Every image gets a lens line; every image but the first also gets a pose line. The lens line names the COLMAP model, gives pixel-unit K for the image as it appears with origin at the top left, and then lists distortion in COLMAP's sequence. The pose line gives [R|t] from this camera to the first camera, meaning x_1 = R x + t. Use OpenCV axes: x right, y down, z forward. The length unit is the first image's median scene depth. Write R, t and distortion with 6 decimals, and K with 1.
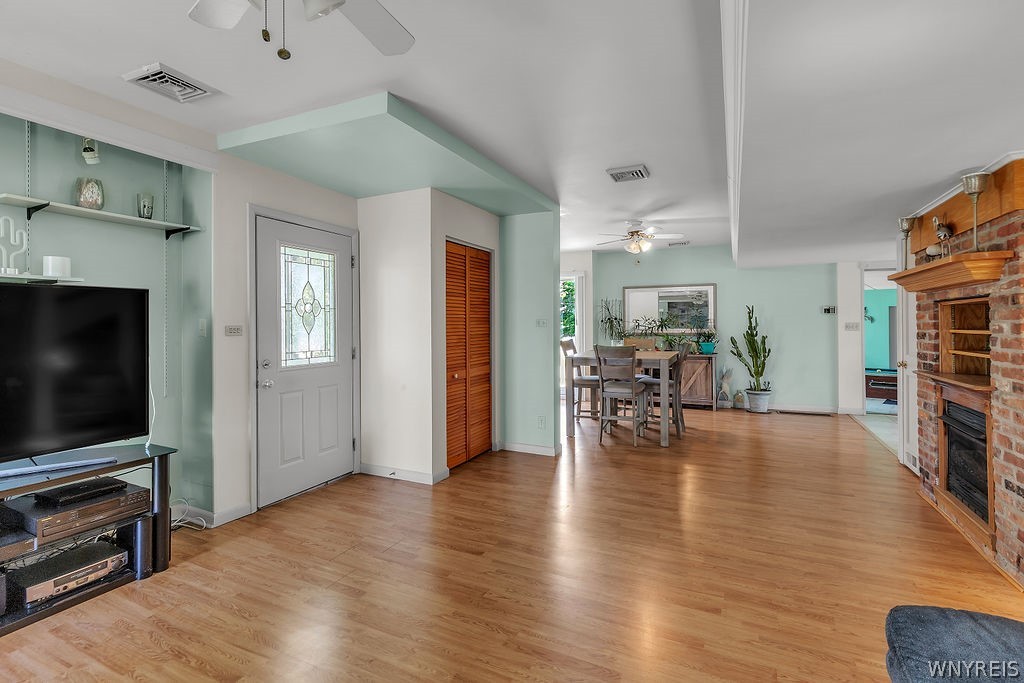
lens RADIAL K [[476.9, 0, 498.4], [0, 476.9, 325.1], [0, 0, 1]] dist [0.025496, 0.000350]
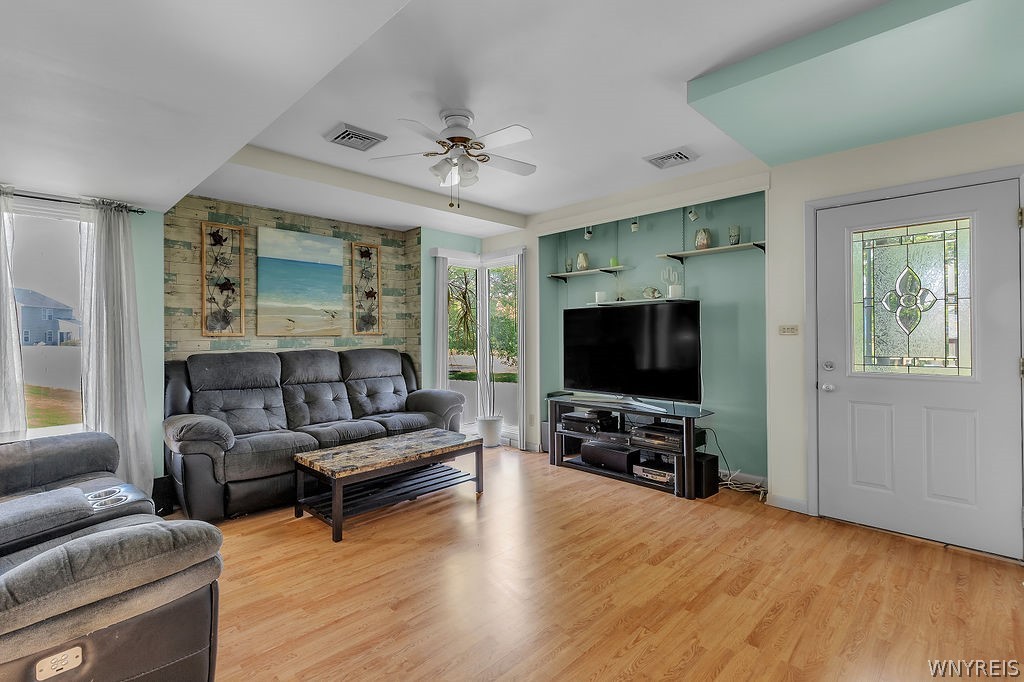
lens RADIAL K [[471.0, 0, 516.6], [0, 471.0, 337.9], [0, 0, 1]] dist [-0.001044, 0.000069]
pose [[-0.298709, 0.003121, -0.954339, 0.702683], [0.002099, 0.999994, 0.002613, 0.028167], [0.954342, -0.001222, -0.298714, 0.856387]]
